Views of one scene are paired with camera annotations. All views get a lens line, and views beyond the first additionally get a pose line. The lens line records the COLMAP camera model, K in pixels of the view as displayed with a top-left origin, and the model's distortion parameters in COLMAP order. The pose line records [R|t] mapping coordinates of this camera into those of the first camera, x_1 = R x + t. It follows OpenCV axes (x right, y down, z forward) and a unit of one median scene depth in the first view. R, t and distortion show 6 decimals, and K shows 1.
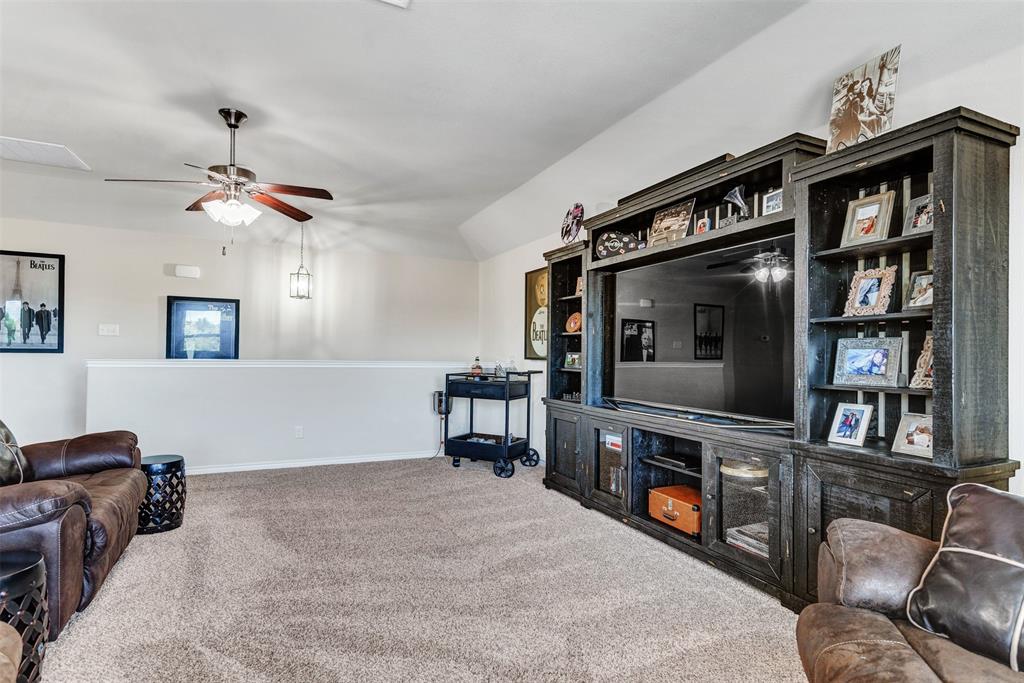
lens RADIAL K [[510.3, 0, 512.0], [0, 510.3, 341.5], [0, 0, 1]] dist [0.001128, -0.000040]
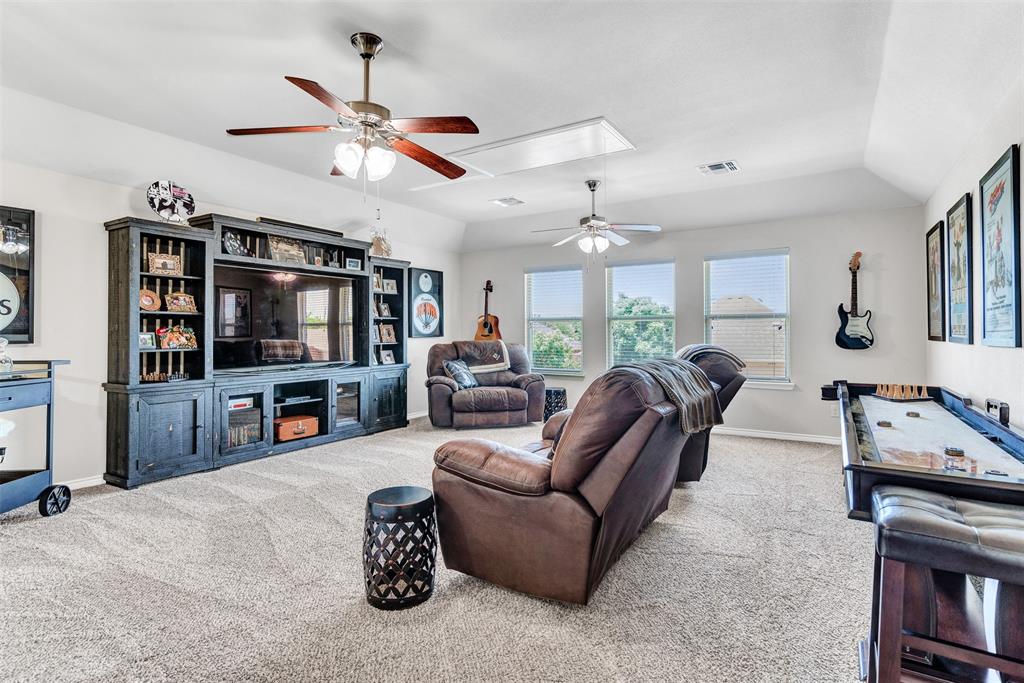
lens RADIAL K [[510.3, 0, 512.0], [0, 510.3, 341.5], [0, 0, 1]] dist [0.001128, -0.000040]
pose [[-0.523036, -0.018210, 0.852116, -1.376161], [-0.021349, 0.999738, 0.008261, 0.022699], [-0.852043, -0.013871, -0.523288, 1.230422]]
